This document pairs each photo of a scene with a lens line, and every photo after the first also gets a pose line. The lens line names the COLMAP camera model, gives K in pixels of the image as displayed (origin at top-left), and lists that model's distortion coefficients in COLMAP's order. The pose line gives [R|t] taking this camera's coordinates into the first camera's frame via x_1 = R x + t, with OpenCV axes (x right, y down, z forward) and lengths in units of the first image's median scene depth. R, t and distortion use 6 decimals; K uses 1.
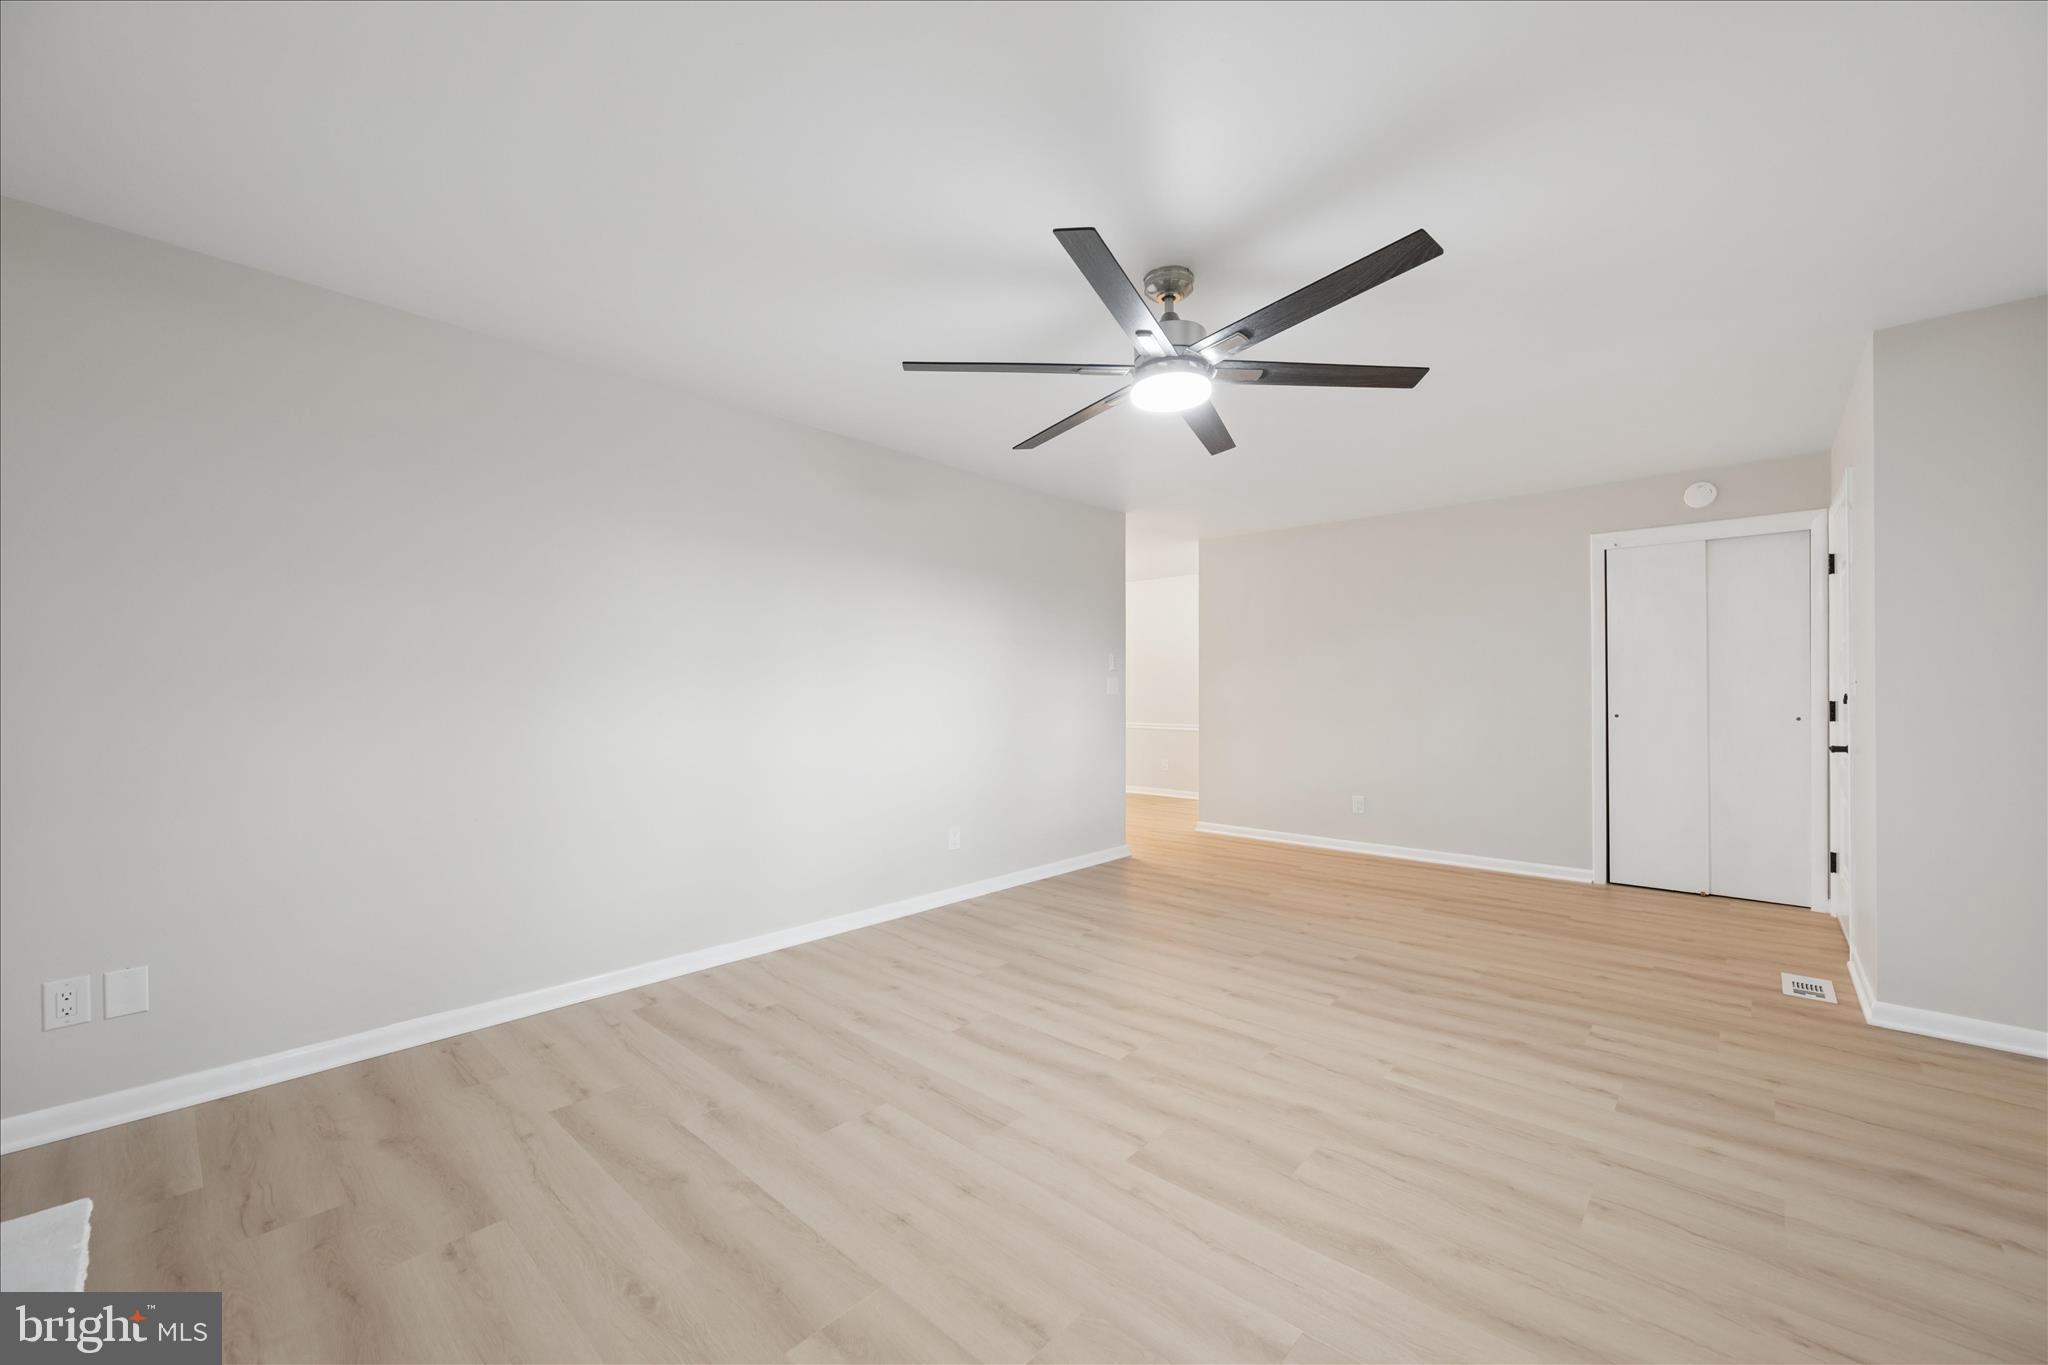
lens RADIAL K [[800.9, 0, 1029.2], [0, 800.9, 689.7], [0, 0, 1]] dist [-0.000481, -0.000543]
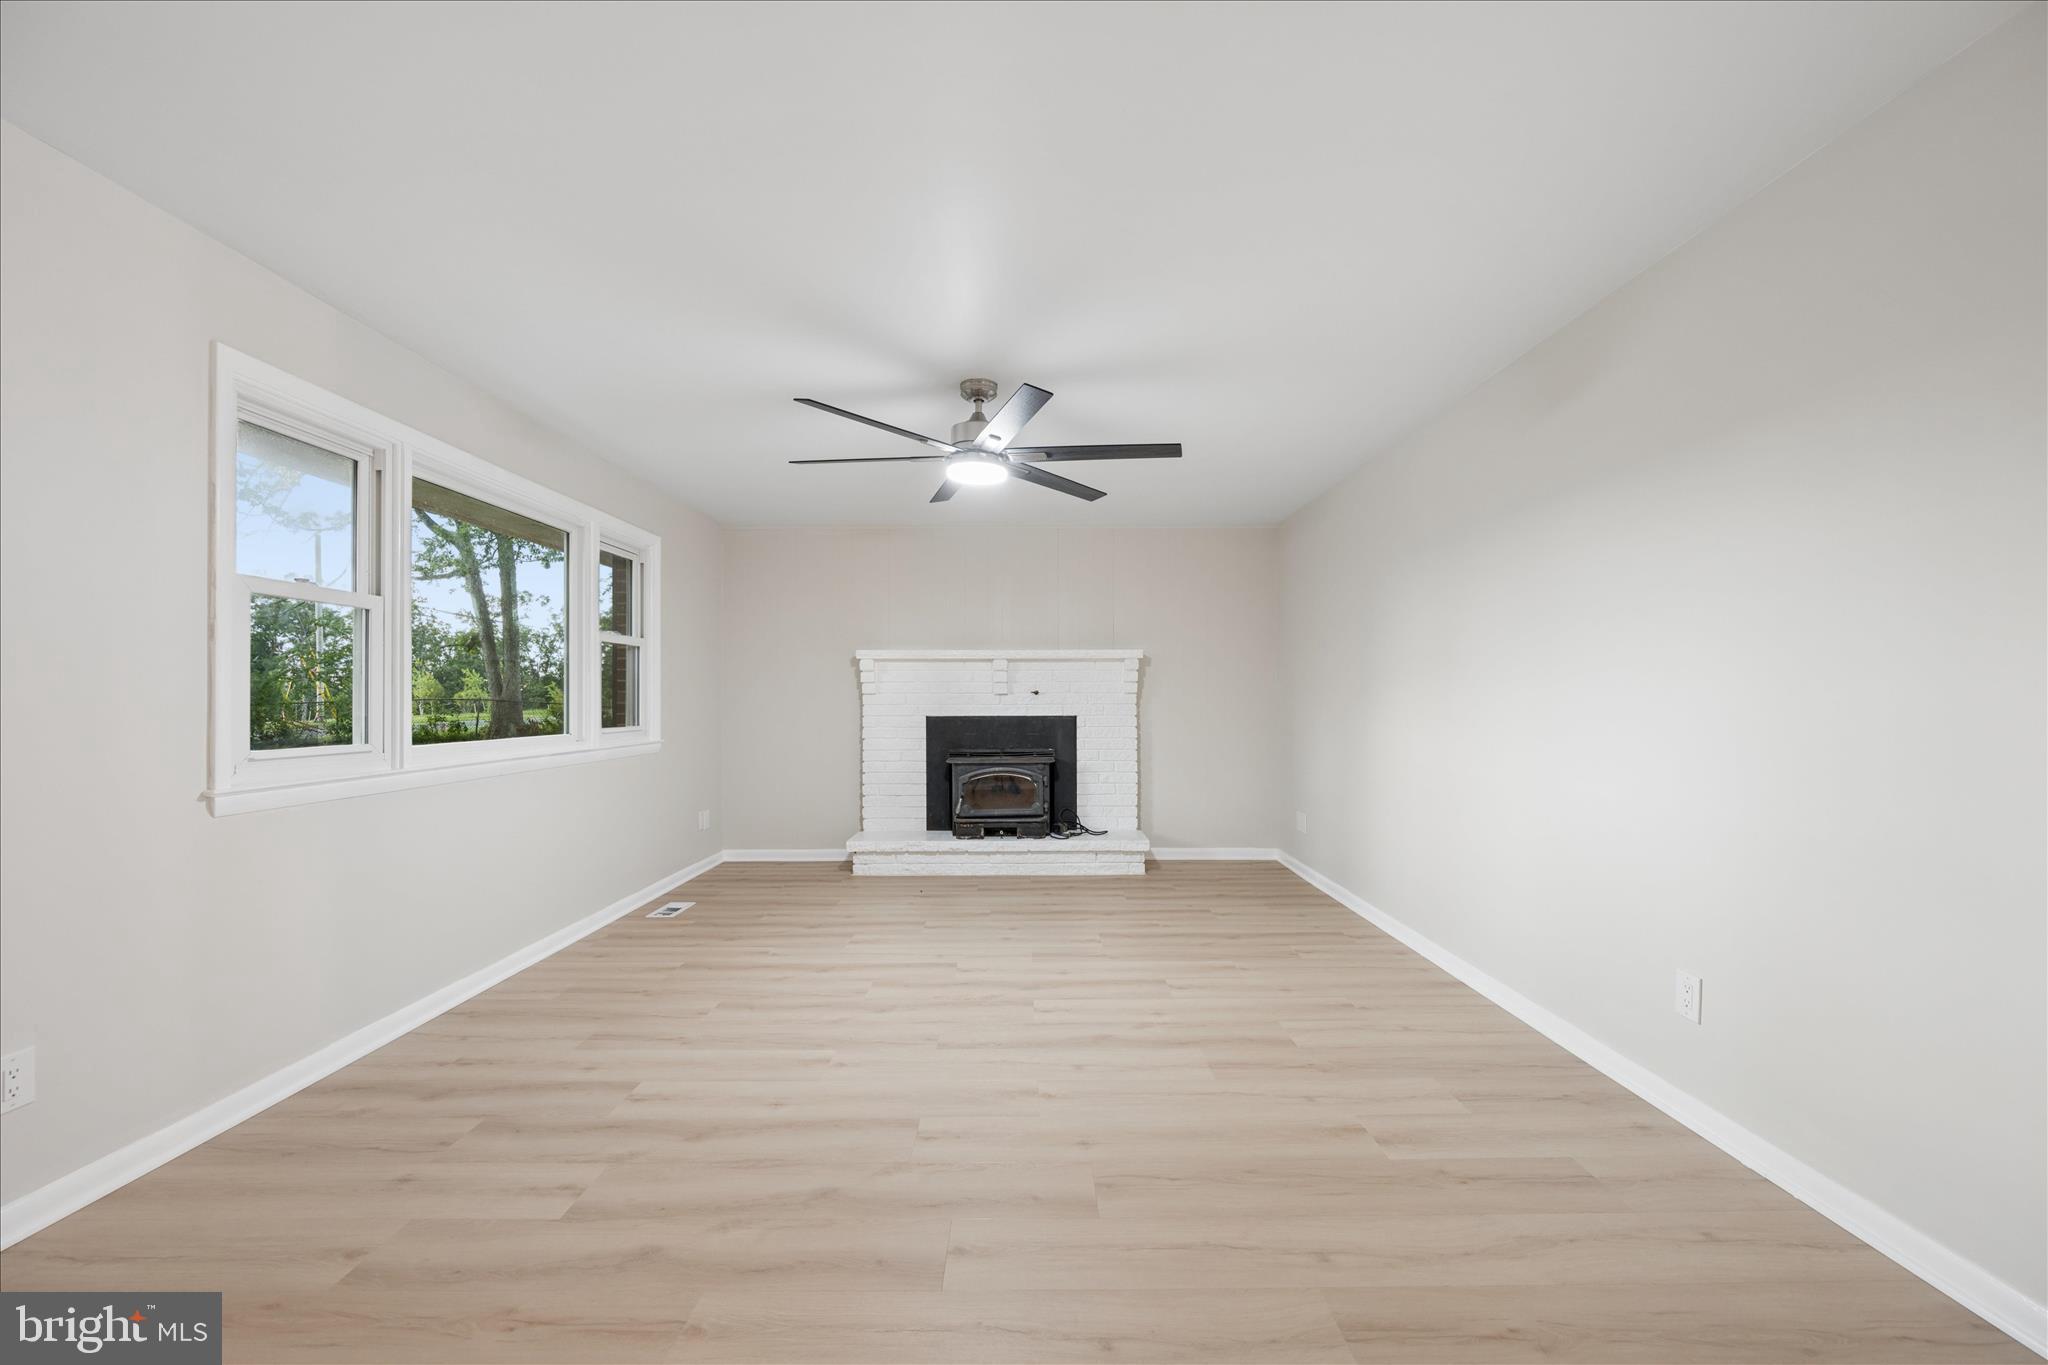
lens RADIAL K [[803.5, 0, 1024.2], [0, 803.5, 696.9], [0, 0, 1]] dist [-0.003011, -0.000241]
pose [[-0.745646, 0.000623, -0.666342, 0.904698], [0.005202, 0.999975, -0.004886, 0.003618], [0.666322, -0.007109, -0.745630, 1.834460]]
